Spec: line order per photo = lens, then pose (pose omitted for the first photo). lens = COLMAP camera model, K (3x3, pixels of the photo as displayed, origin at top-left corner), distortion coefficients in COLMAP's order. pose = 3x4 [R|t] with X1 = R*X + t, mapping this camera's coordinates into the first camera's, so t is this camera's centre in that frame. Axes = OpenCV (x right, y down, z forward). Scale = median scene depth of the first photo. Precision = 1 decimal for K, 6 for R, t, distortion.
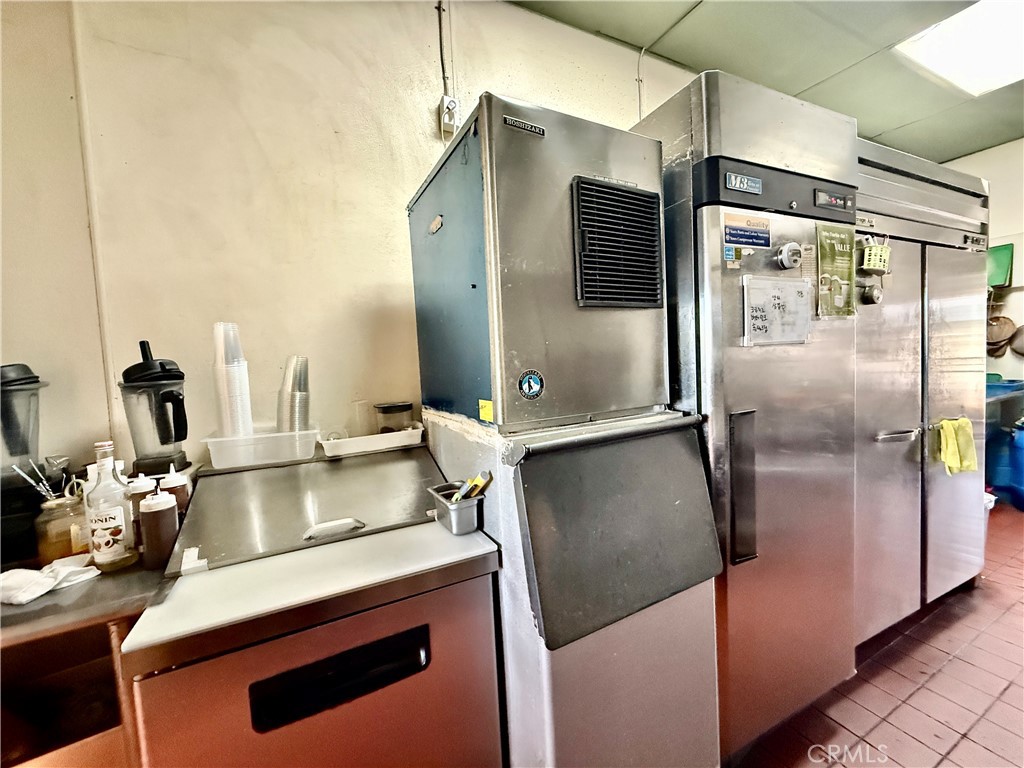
lens RADIAL K [[408.2, 0, 514.1], [0, 408.2, 383.9], [0, 0, 1]] dist [-0.000405, 0.000160]
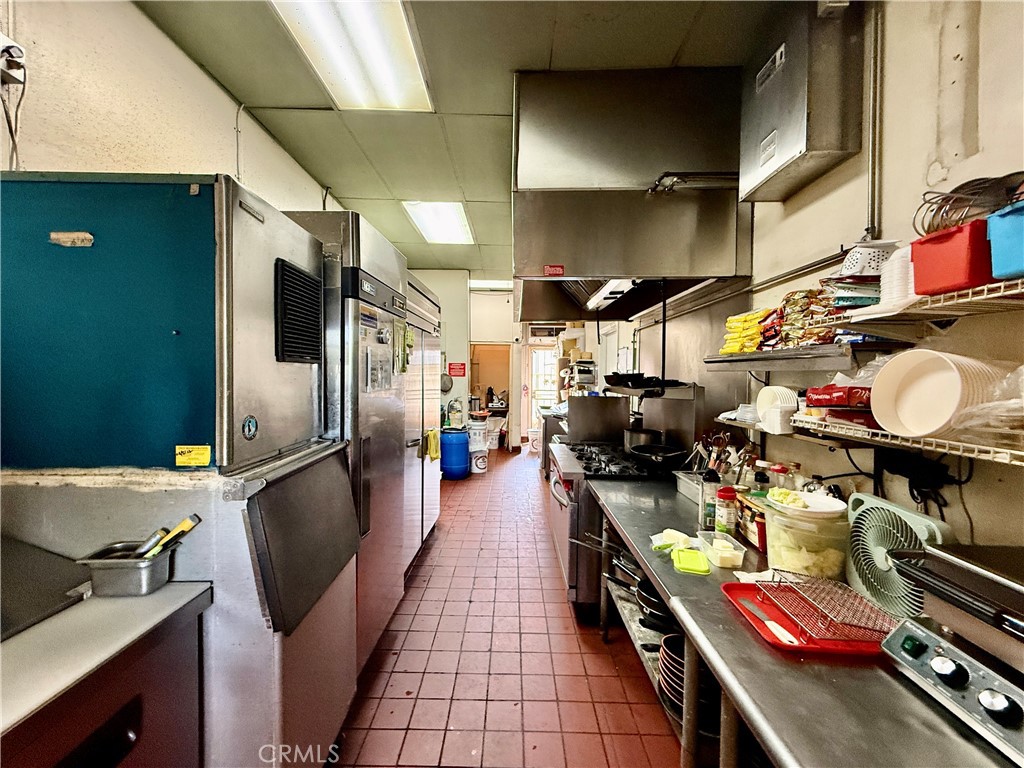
lens RADIAL K [[408.2, 0, 511.6], [0, 408.2, 384.3], [0, 0, 1]] dist [-0.000405, 0.000160]
pose [[0.446221, 0.030130, 0.894415, -0.595683], [0.017168, 0.998961, -0.042217, -0.053149], [-0.894758, 0.034194, 0.445240, -0.170661]]
